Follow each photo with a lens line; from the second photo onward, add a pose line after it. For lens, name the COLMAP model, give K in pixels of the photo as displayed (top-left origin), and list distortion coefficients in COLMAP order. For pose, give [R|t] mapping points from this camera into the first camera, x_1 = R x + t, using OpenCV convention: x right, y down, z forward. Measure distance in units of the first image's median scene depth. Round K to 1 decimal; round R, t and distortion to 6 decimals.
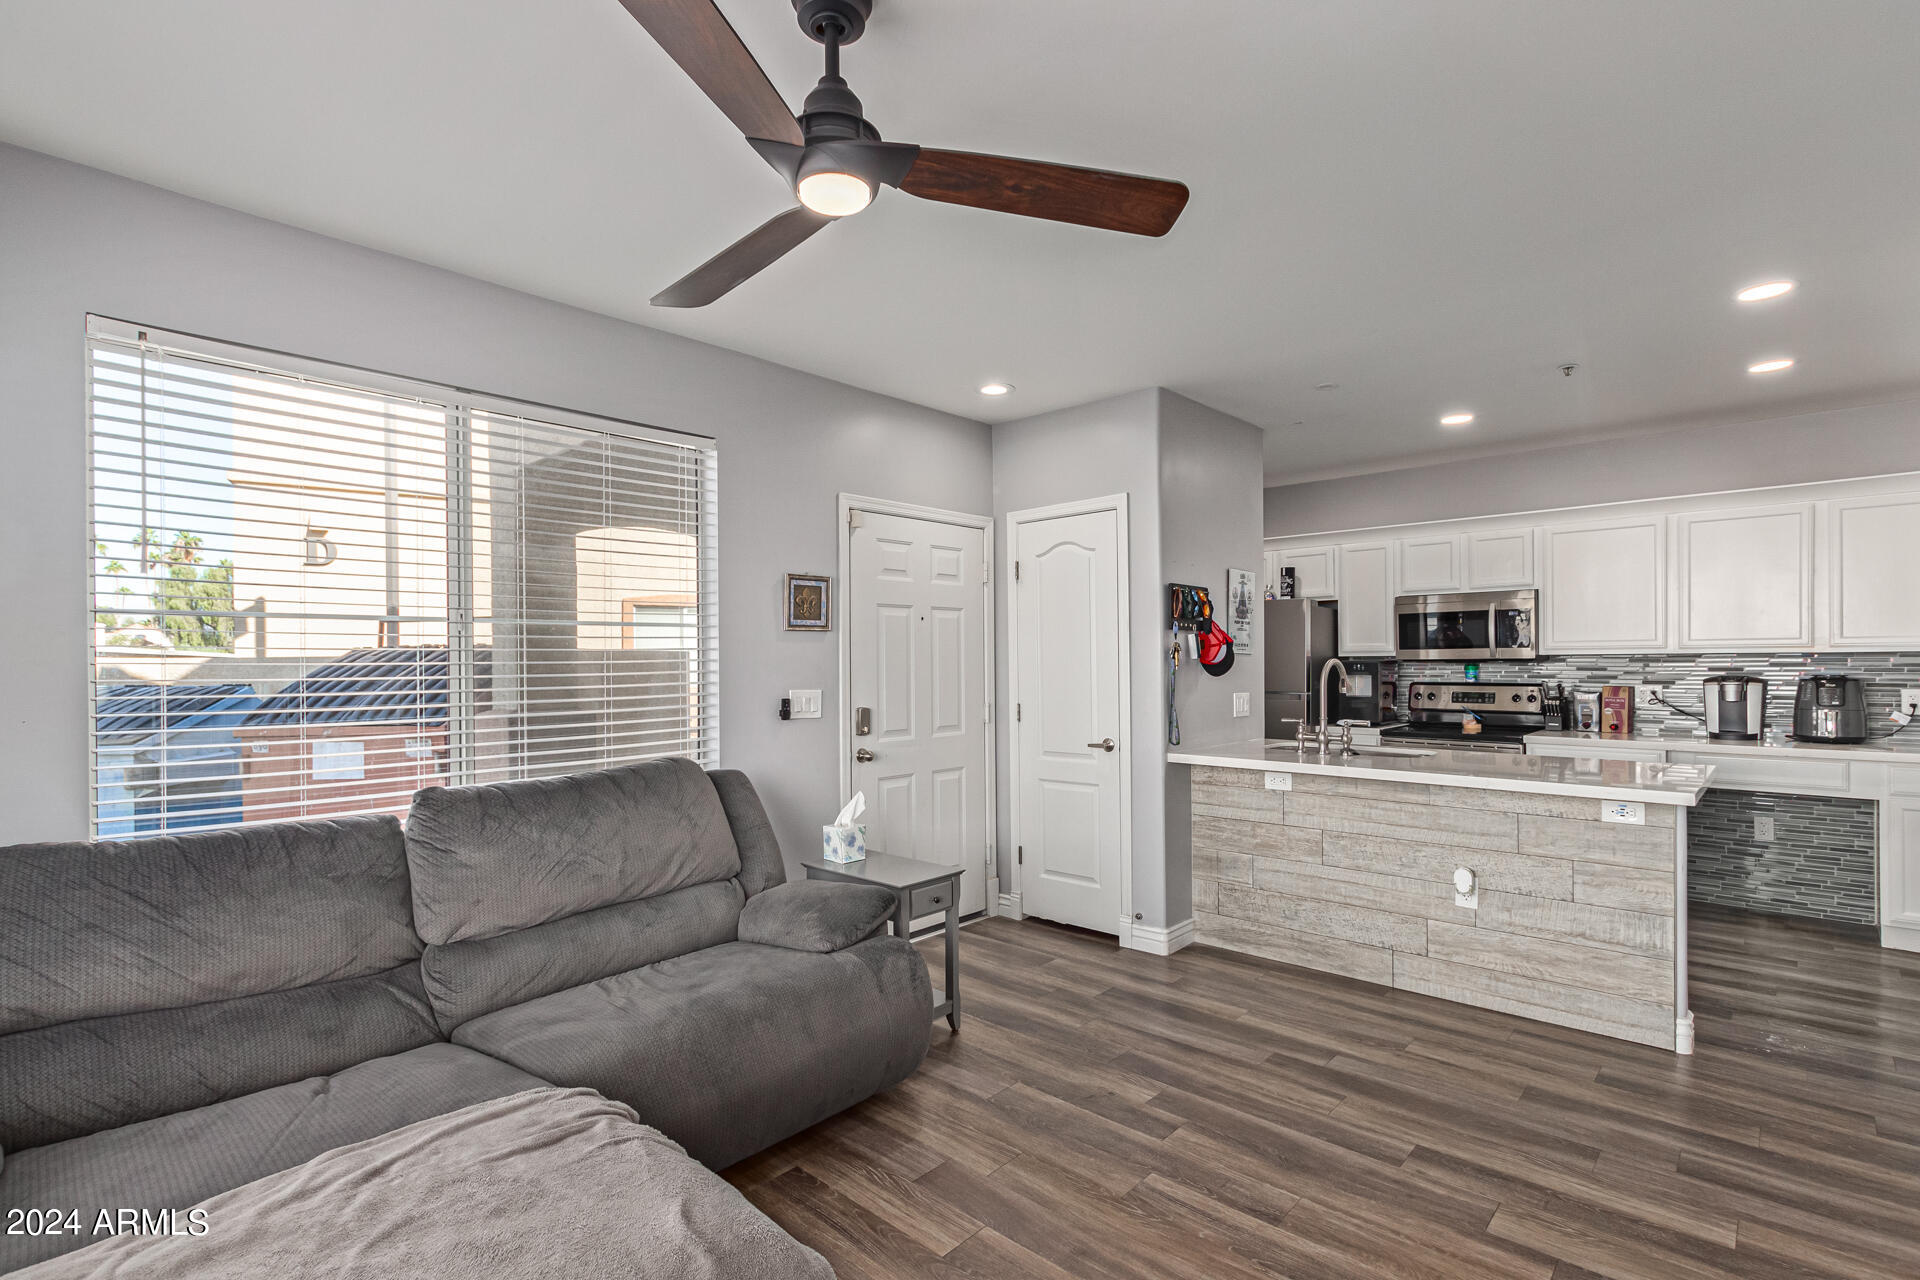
lens RADIAL K [[895.7, 0, 975.7], [0, 895.7, 662.4], [0, 0, 1]] dist [0.012111, -0.005148]
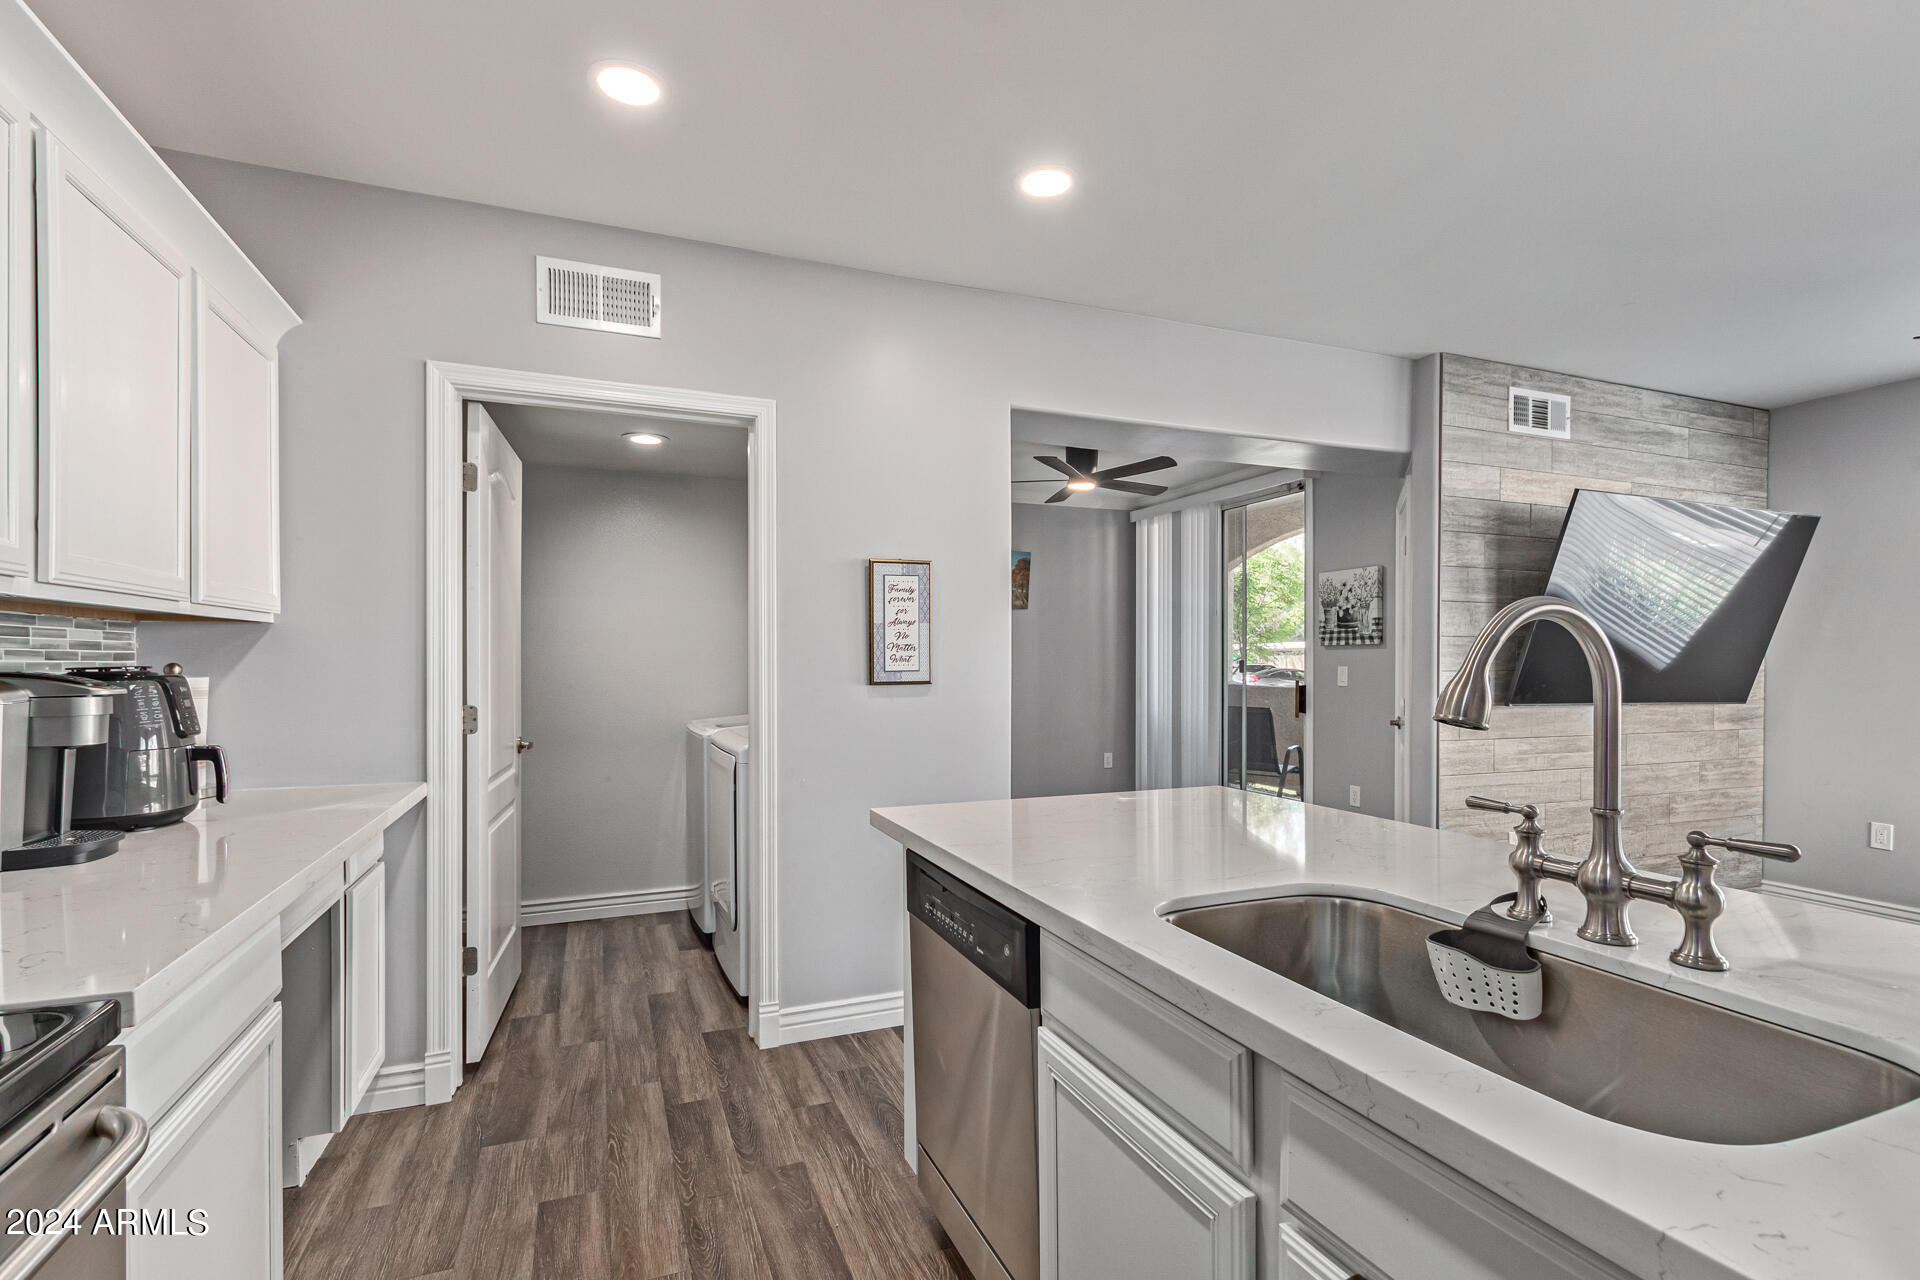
lens RADIAL K [[895.7, 0, 974.0], [0, 895.7, 647.6], [0, 0, 1]] dist [0.012111, -0.005148]
pose [[-0.903048, 0.007851, 0.429469, 0.429701], [0.003006, 0.999924, -0.011960, 0.012383], [-0.429530, -0.009509, -0.903002, 1.296866]]
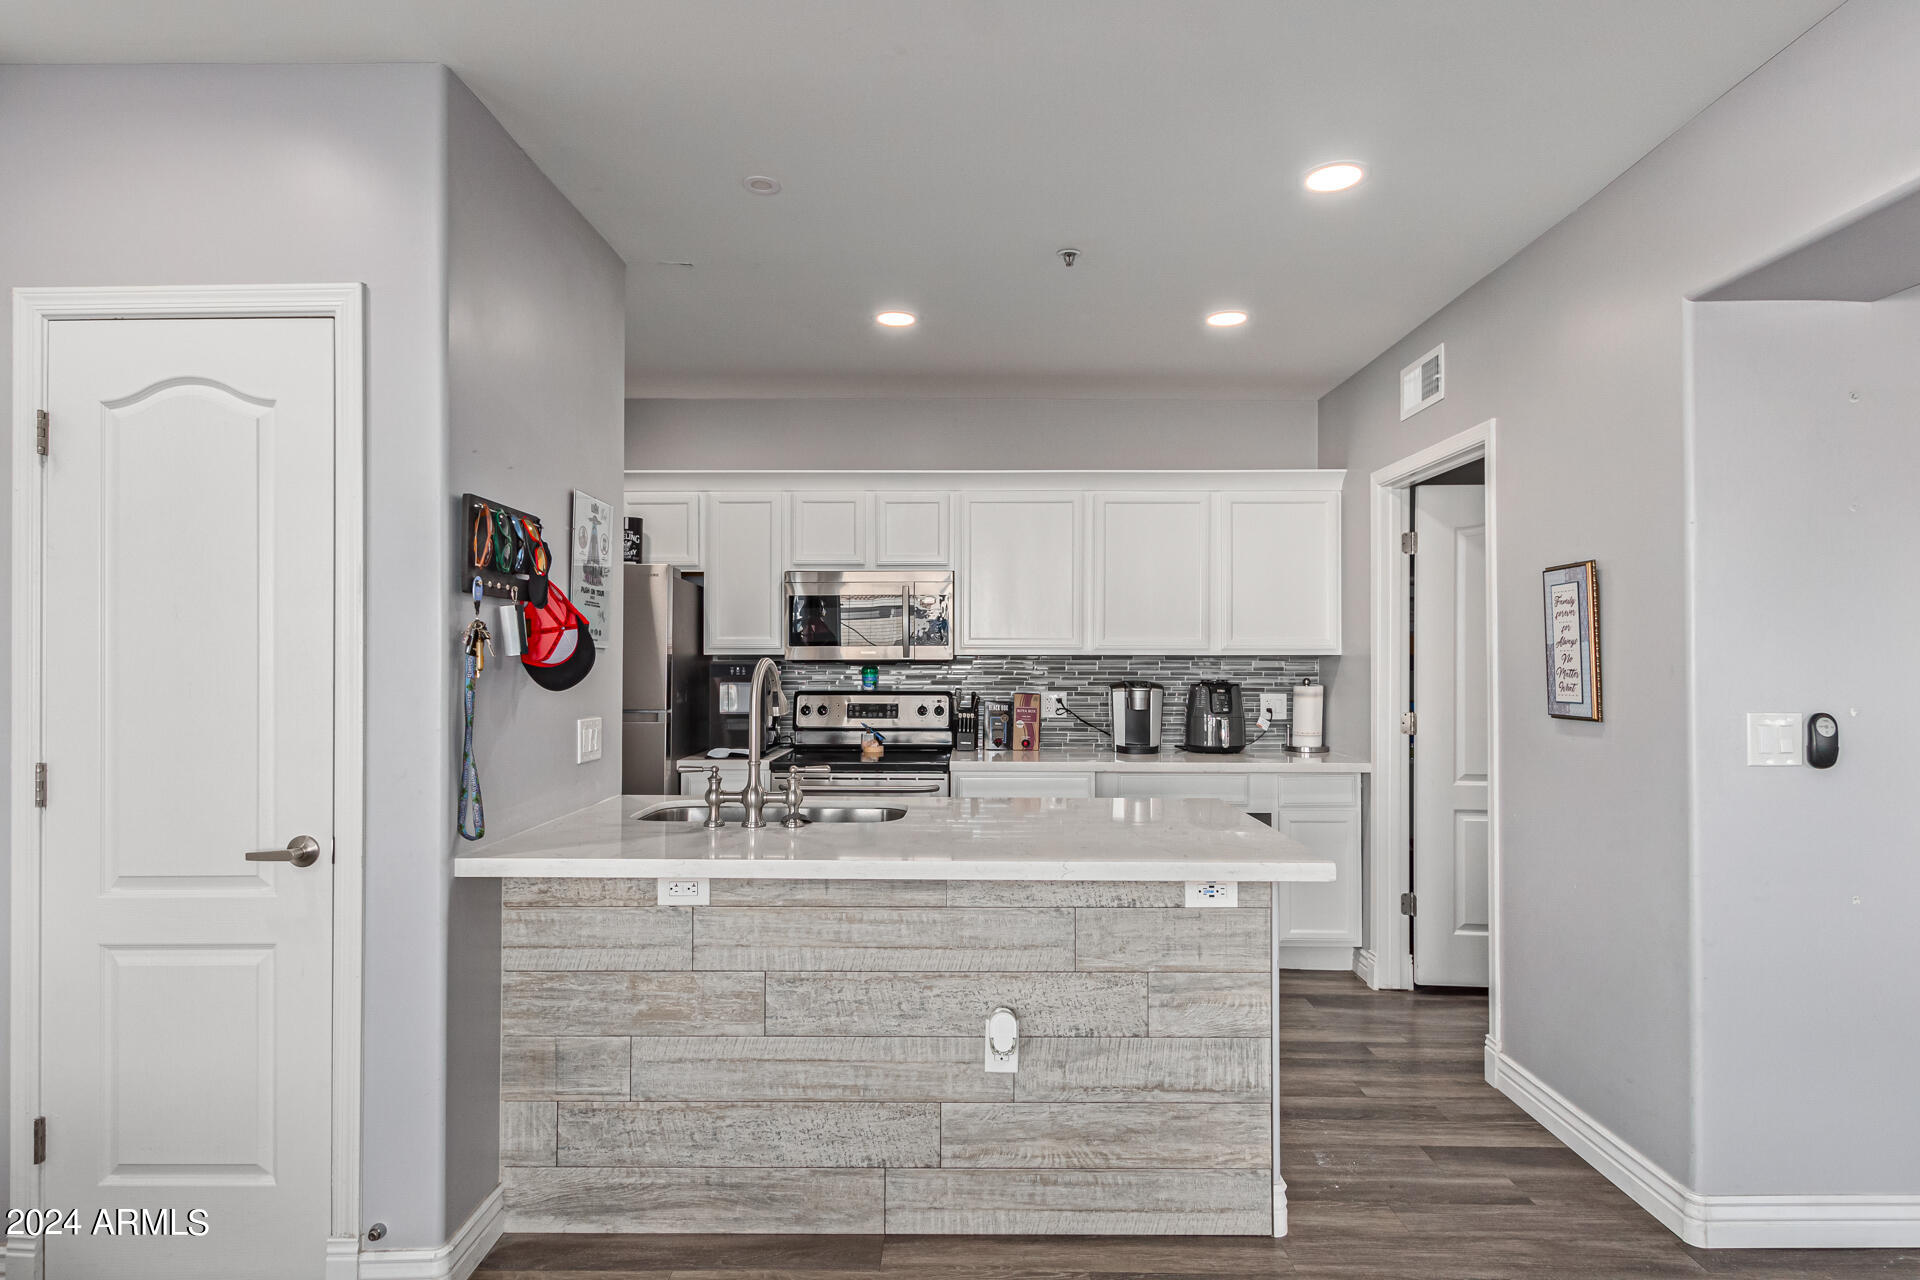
lens RADIAL K [[1012.2, 0, 959.2], [0, 1012.2, 646.4], [0, 0, 1]] dist [0.013042, -0.003002]
pose [[0.749559, 0.015304, 0.661761, 0.057615], [-0.005306, 0.999839, -0.017113, -0.000980], [-0.661917, 0.009316, 0.749520, 0.416485]]
